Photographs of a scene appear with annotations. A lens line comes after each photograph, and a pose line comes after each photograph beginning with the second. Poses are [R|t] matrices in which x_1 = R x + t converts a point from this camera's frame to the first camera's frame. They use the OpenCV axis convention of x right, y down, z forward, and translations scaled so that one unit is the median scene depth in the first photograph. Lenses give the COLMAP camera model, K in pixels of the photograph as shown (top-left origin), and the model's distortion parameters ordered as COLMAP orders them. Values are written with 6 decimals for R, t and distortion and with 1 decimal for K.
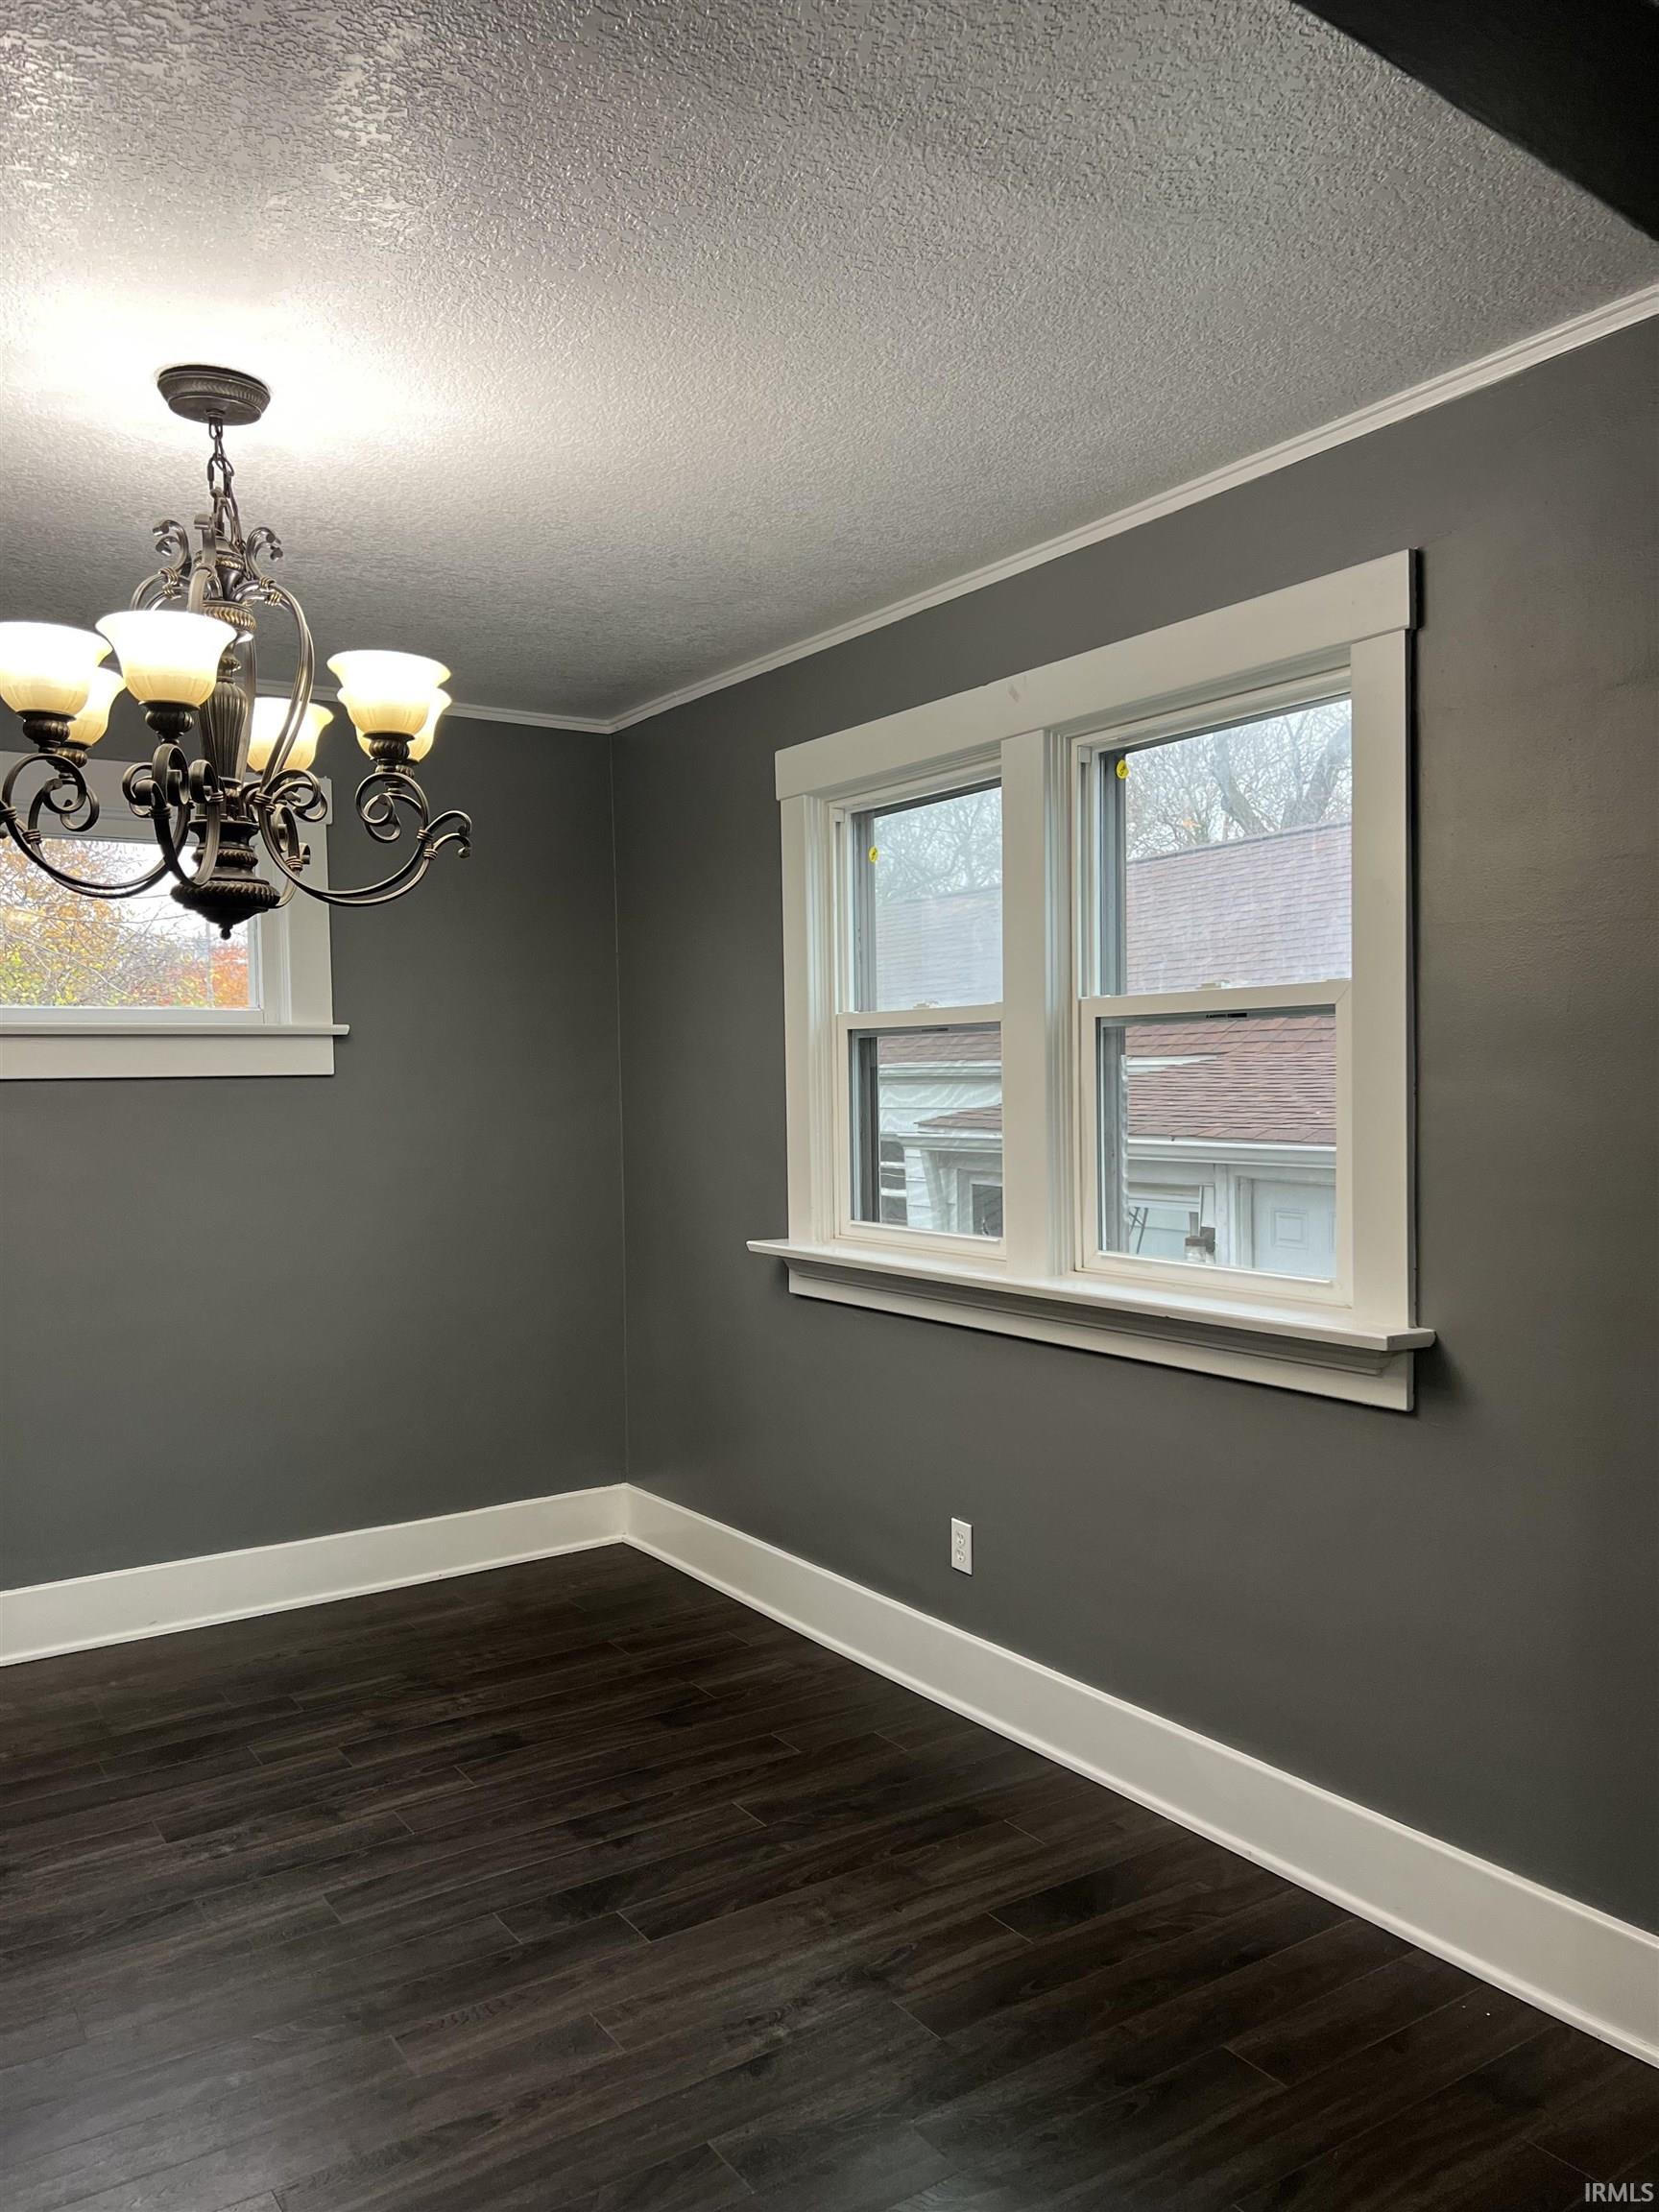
lens RADIAL K [[1672.5, 0, 838.5], [0, 1672.5, 1113.1], [0, 0, 1]] dist [0.056980, -0.063867]
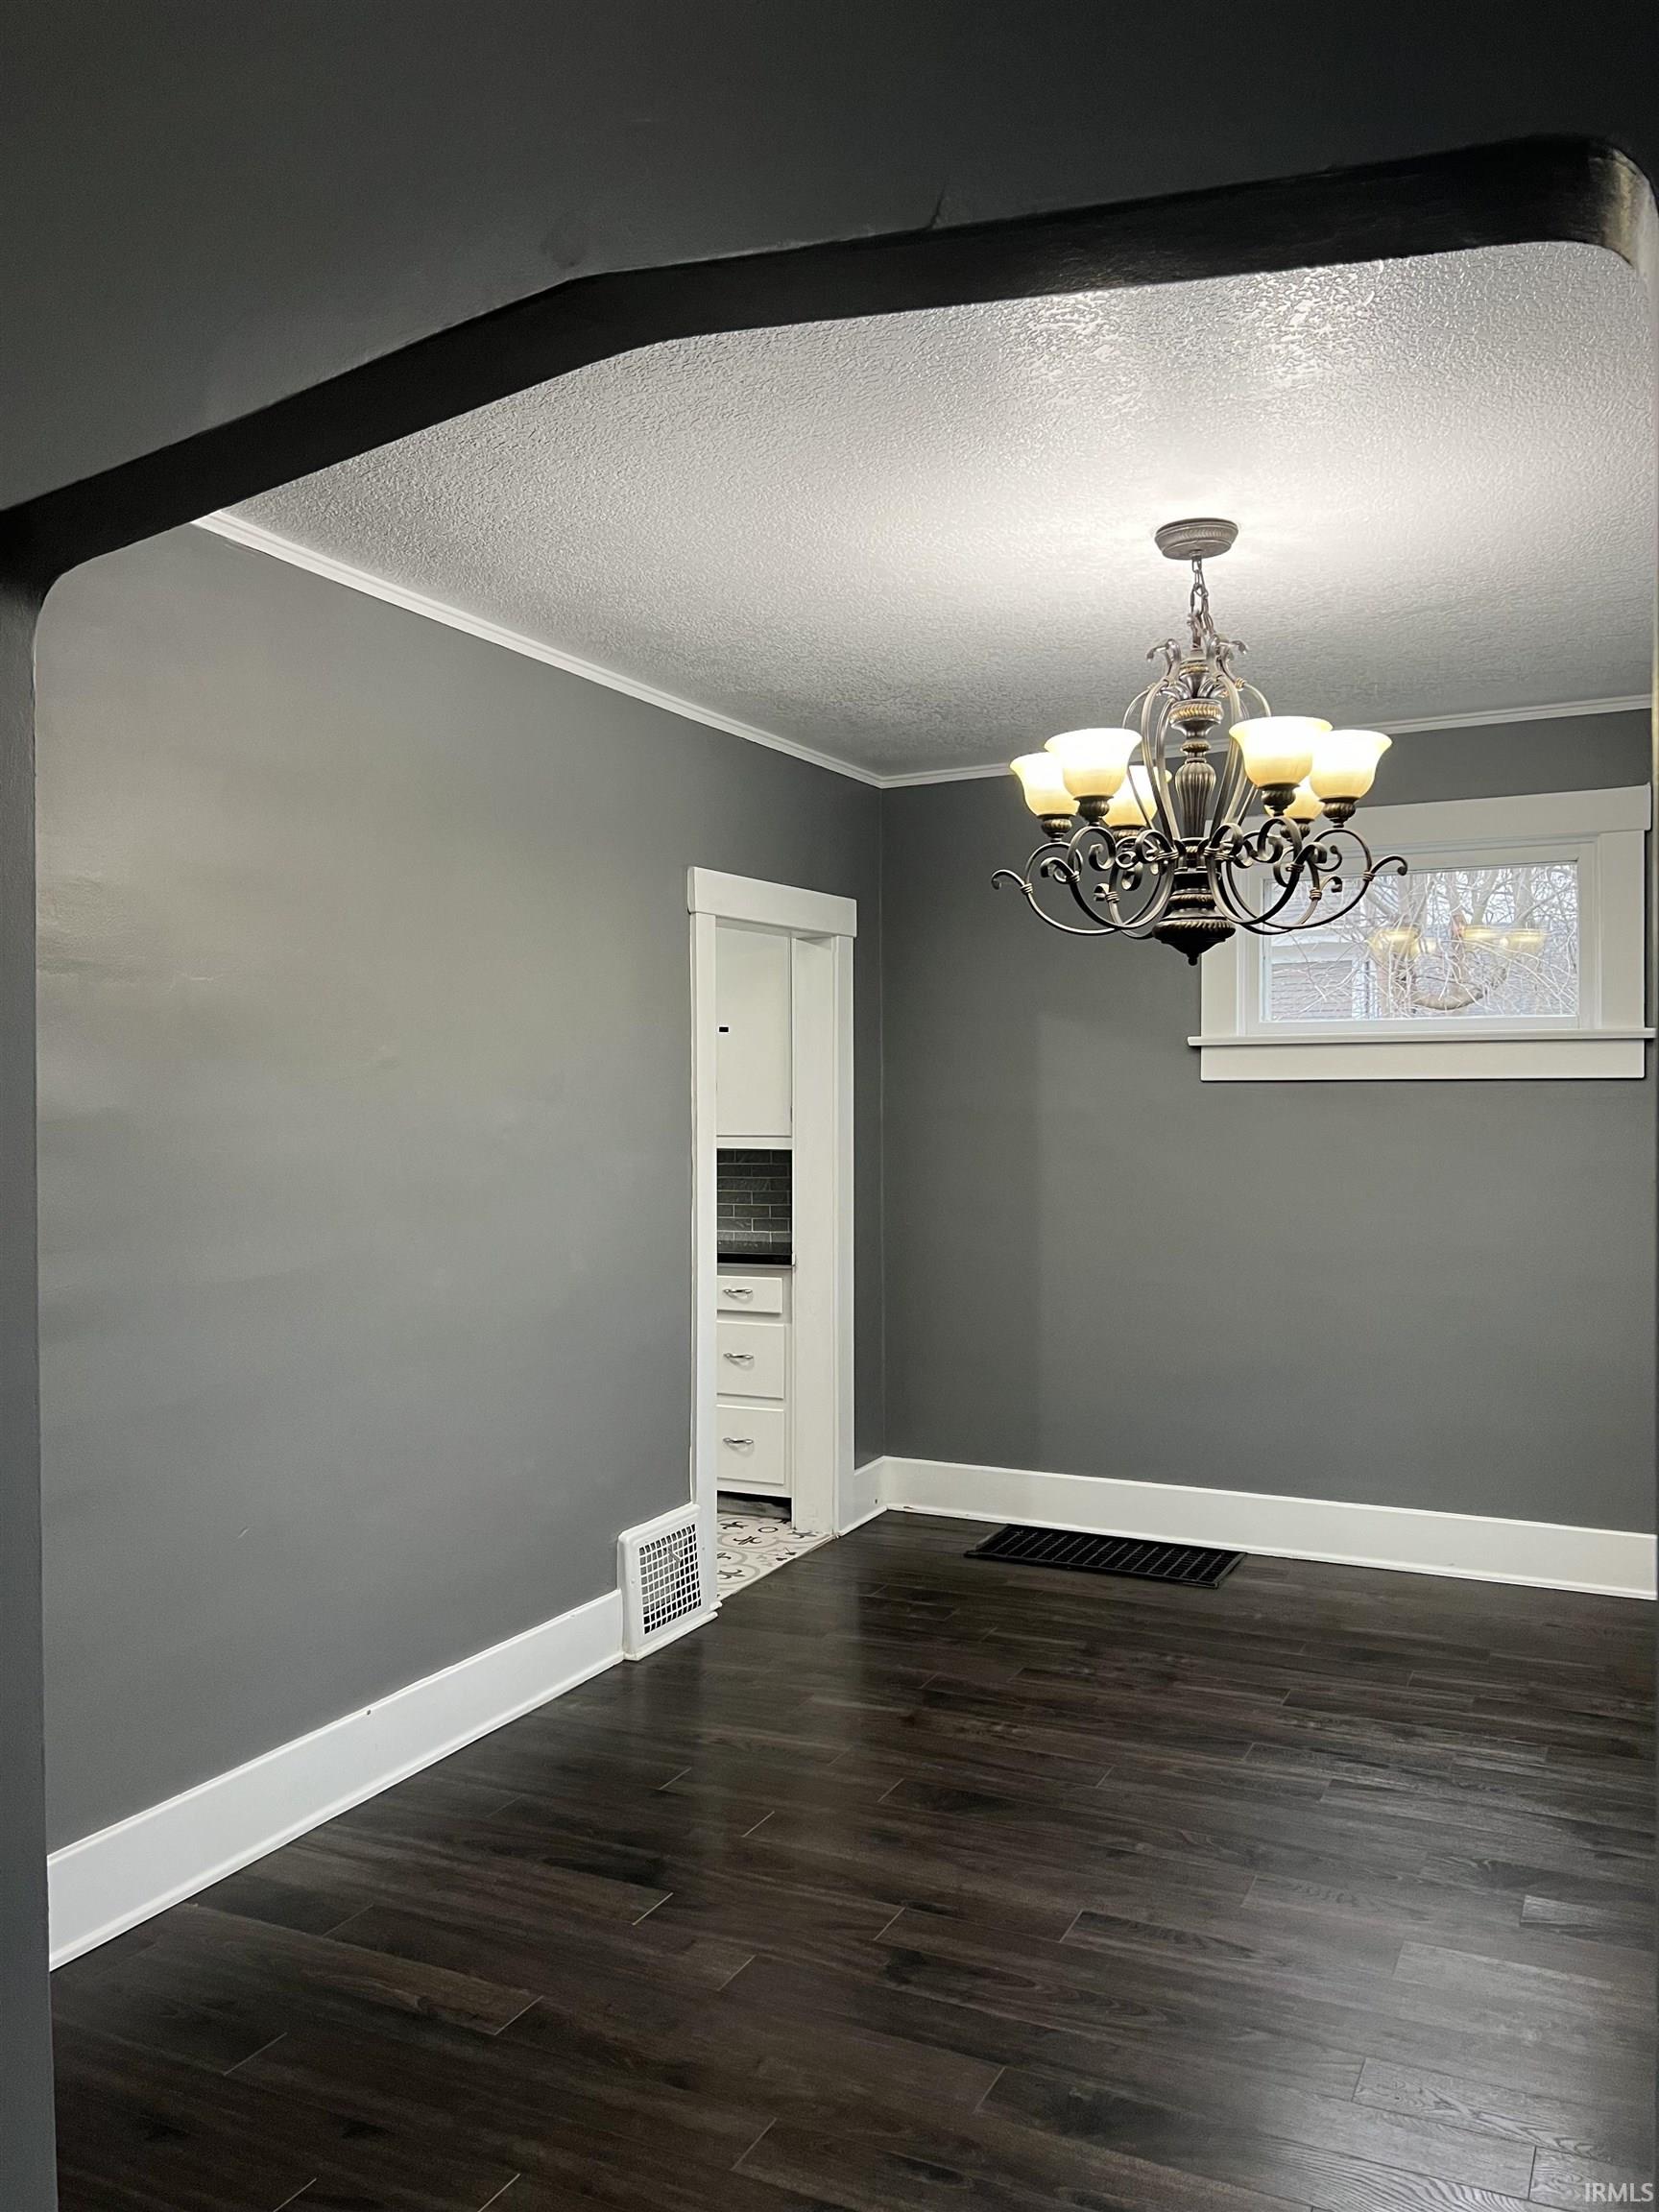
lens RADIAL K [[1667.2, 0, 844.1], [0, 1667.2, 1122.8], [0, 0, 1]] dist [0.065854, -0.071284]
pose [[0.503859, 0.027779, -0.863339, 0.426561], [-0.028470, 0.999474, 0.015543, 0.002550], [0.863317, 0.016748, 0.504385, 0.098630]]
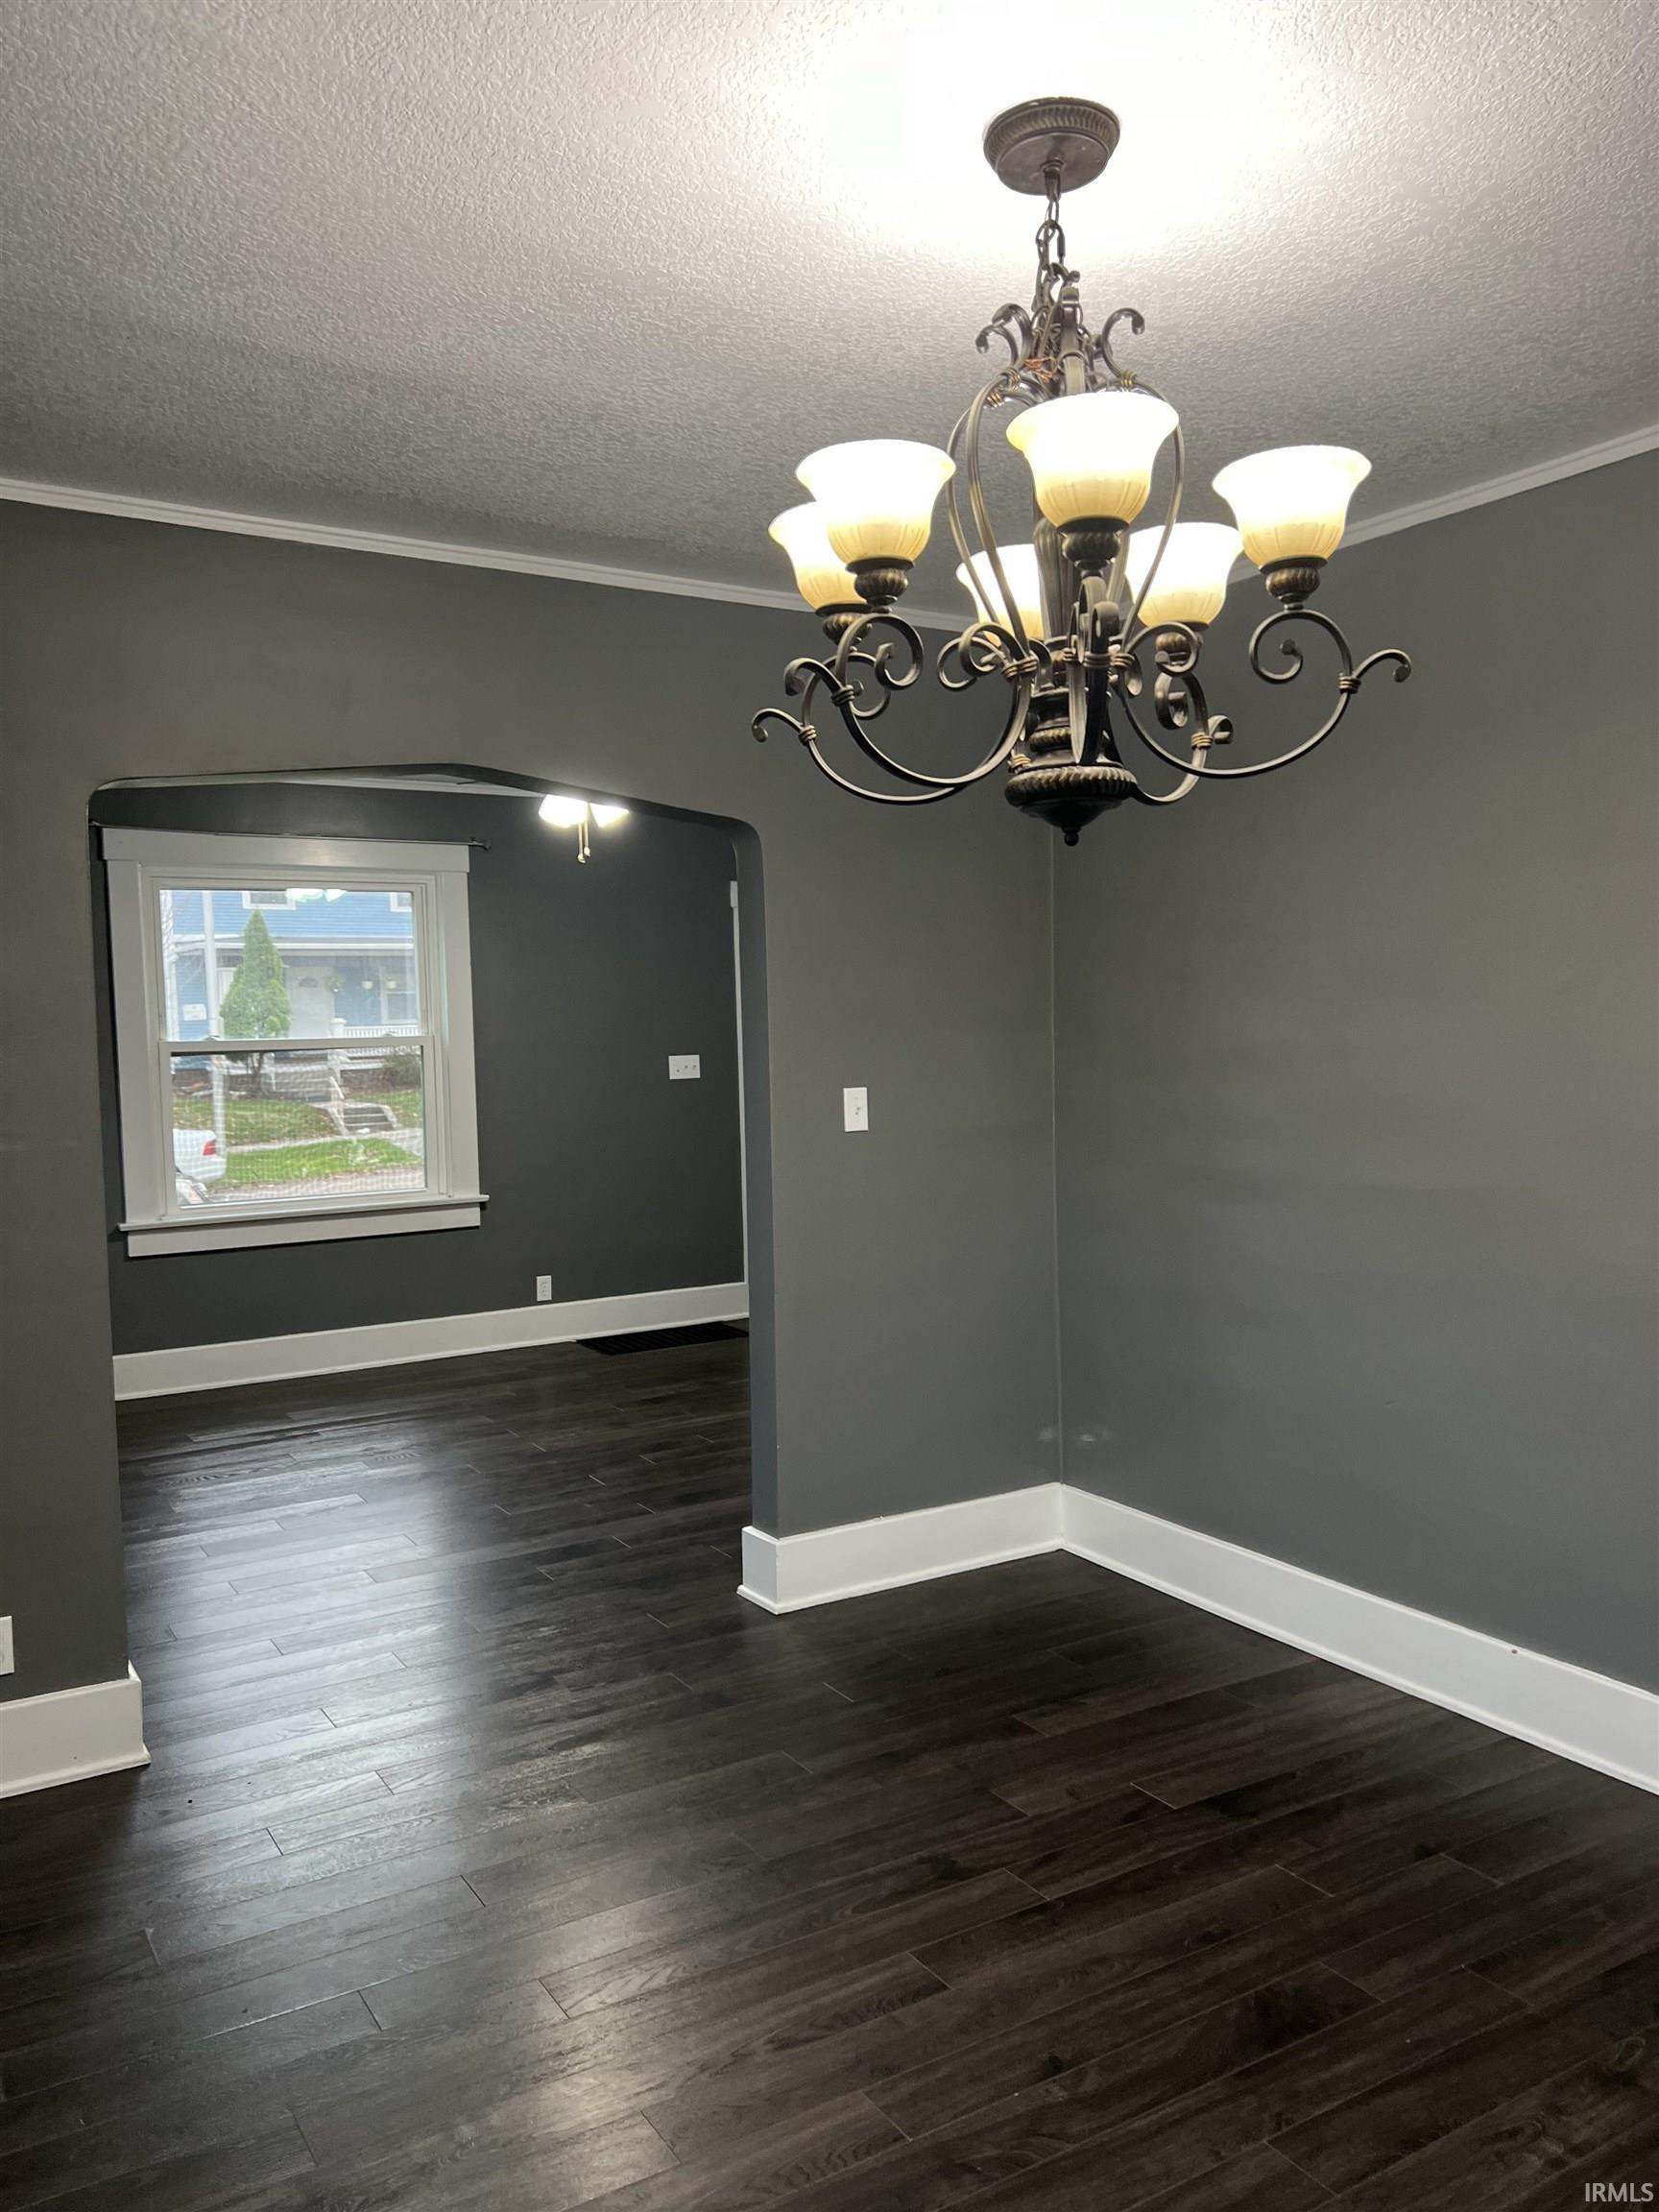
lens RADIAL K [[1659.6, 0, 836.7], [0, 1659.6, 1119.8], [0, 0, 1]] dist [0.059338, -0.067380]
pose [[-0.998531, 0.037808, 0.038806, -0.200499], [0.040866, 0.995851, 0.081302, -0.028043], [-0.035572, 0.082769, -0.995934, 1.284001]]
